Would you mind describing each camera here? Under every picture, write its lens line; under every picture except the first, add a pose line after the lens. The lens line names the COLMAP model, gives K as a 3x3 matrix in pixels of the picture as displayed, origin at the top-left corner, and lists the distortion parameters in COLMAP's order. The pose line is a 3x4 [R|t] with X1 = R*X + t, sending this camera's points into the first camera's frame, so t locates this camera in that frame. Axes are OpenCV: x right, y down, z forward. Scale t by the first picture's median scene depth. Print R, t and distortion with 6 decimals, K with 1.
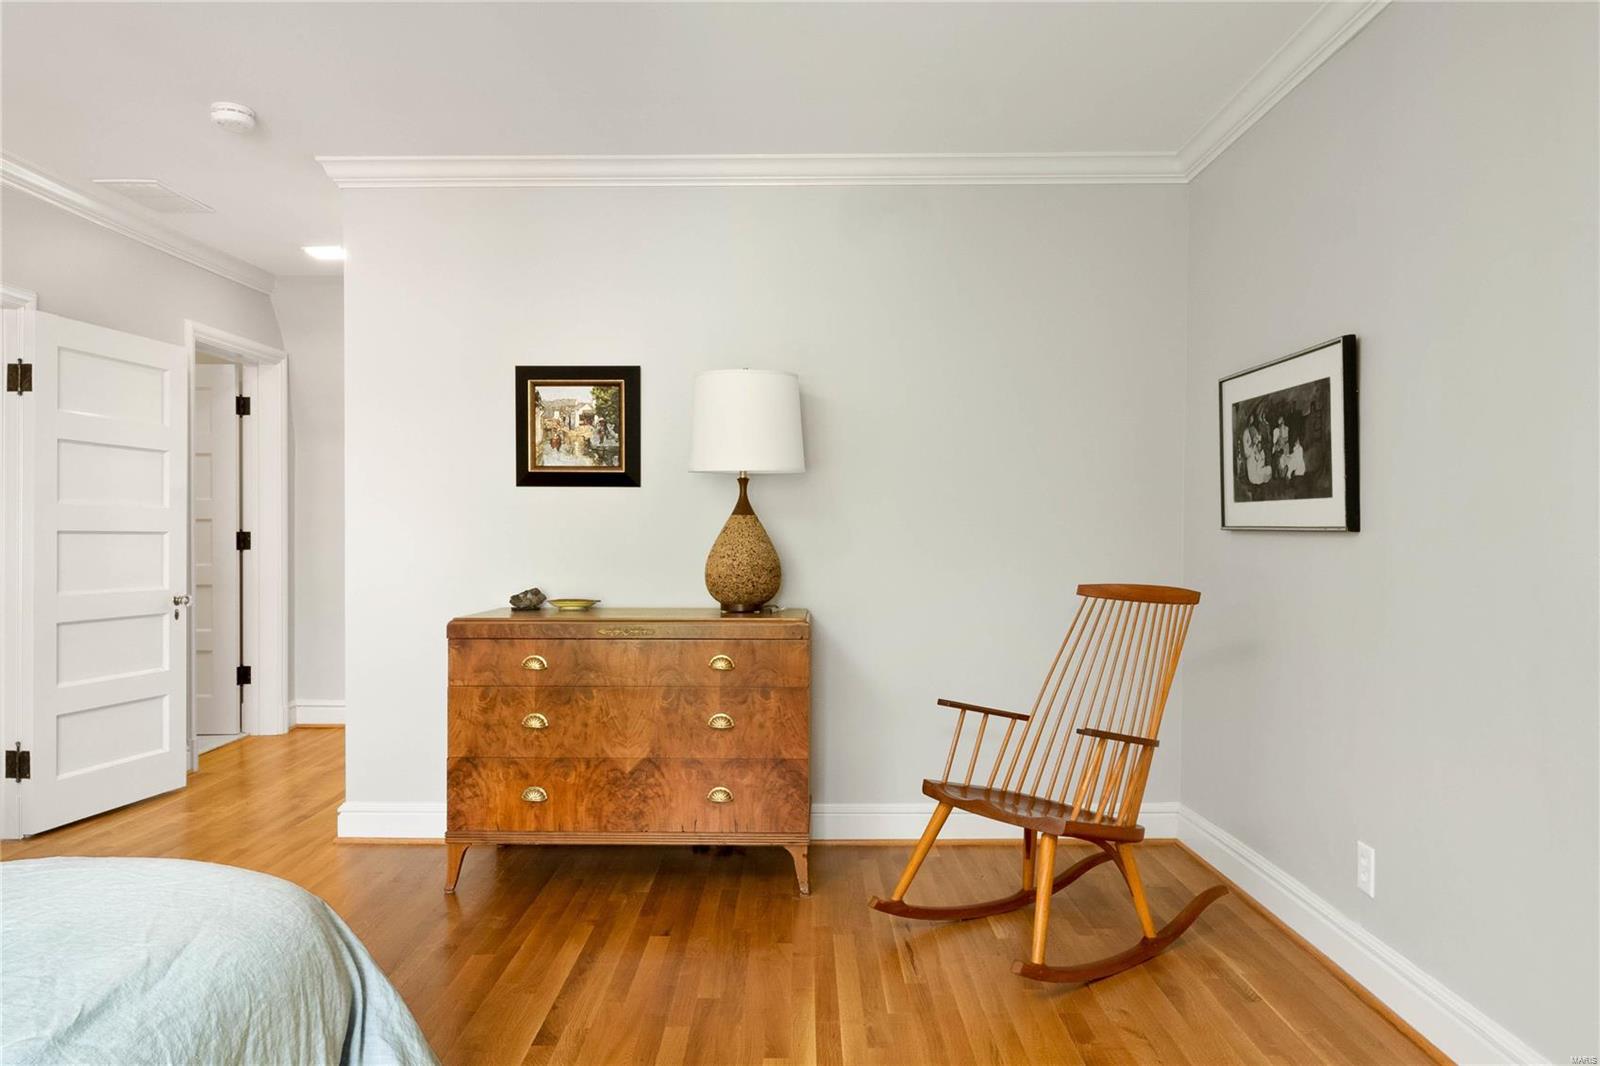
lens RADIAL K [[1129.9, 0, 800.0], [0, 1129.9, 533.0], [0, 0, 1]] dist [-0.001955, -0.000831]
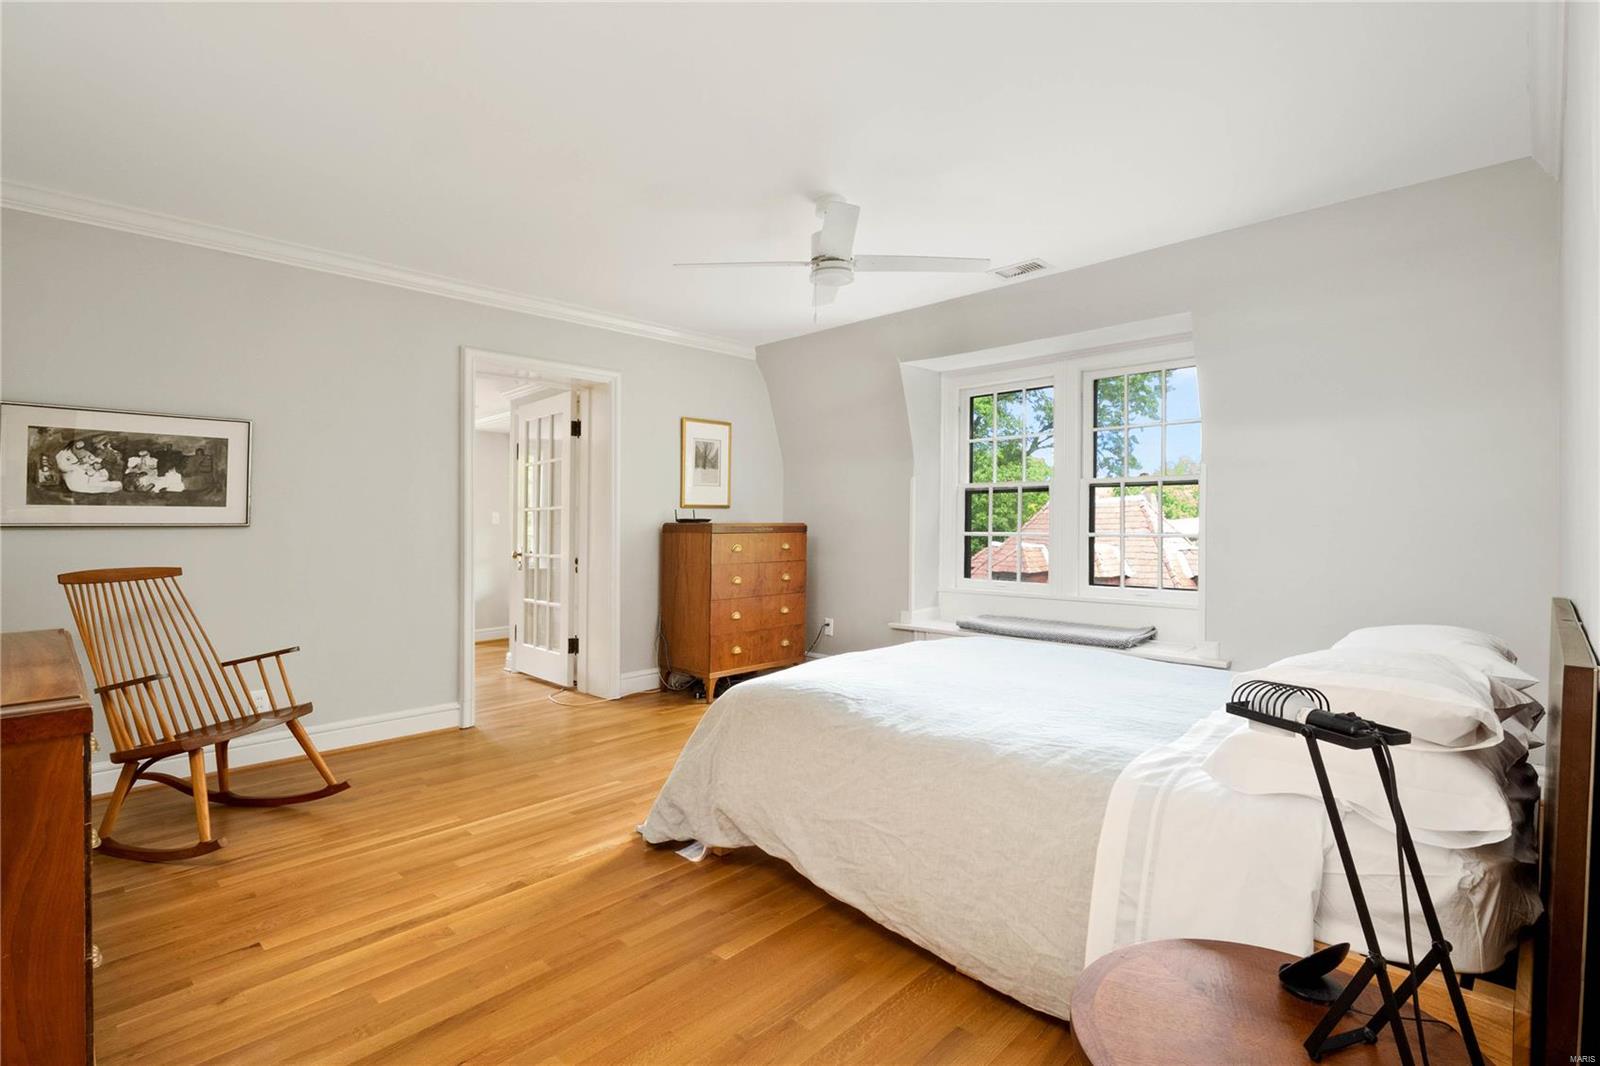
lens RADIAL K [[690.3, 0, 800.0], [0, 690.3, 533.0], [0, 0, 1]] dist [-0.000052, -0.000002]
pose [[-0.740635, -0.015502, 0.671729, -0.907939], [-0.005373, 0.999838, 0.017150, -0.015332], [-0.671886, 0.009093, -0.740598, 1.181616]]
